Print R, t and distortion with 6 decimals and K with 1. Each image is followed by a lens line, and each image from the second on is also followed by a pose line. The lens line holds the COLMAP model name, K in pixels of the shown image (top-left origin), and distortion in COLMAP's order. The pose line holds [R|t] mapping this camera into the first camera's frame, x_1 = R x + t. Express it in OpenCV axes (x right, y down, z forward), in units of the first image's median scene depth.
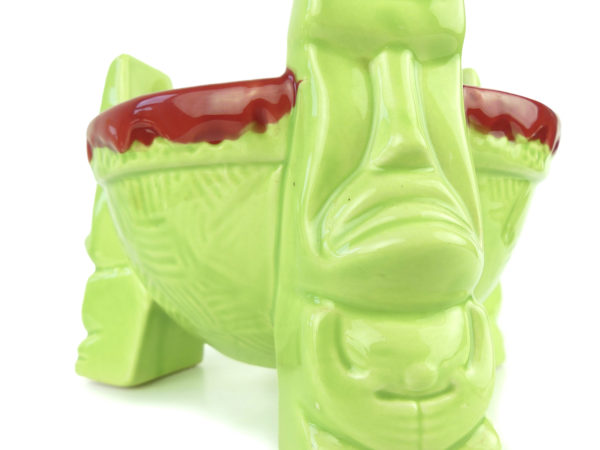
lens RADIAL K [[523.2, 0, 300.0], [0, 523.2, 225.0], [0, 0, 1]] dist [-0.074610, -0.001733]
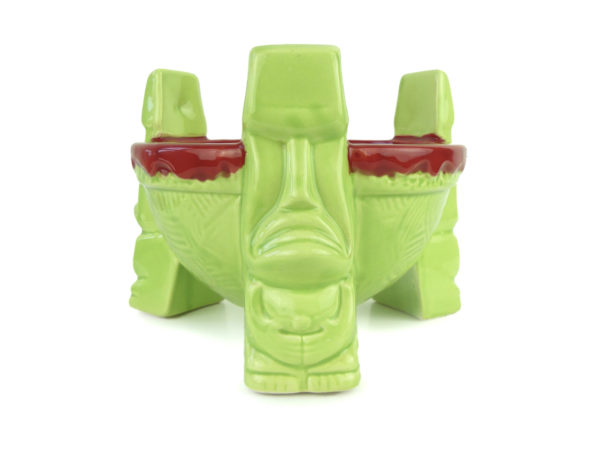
lens RADIAL K [[523.2, 0, 300.0], [0, 523.2, 225.0], [0, 0, 1]] dist [-0.074610, -0.001733]
pose [[0.994904, 0.024809, -0.097726, 0.302877], [-0.012130, 0.991667, 0.128255, -0.224909], [0.100094, -0.126416, 0.986915, -0.611516]]
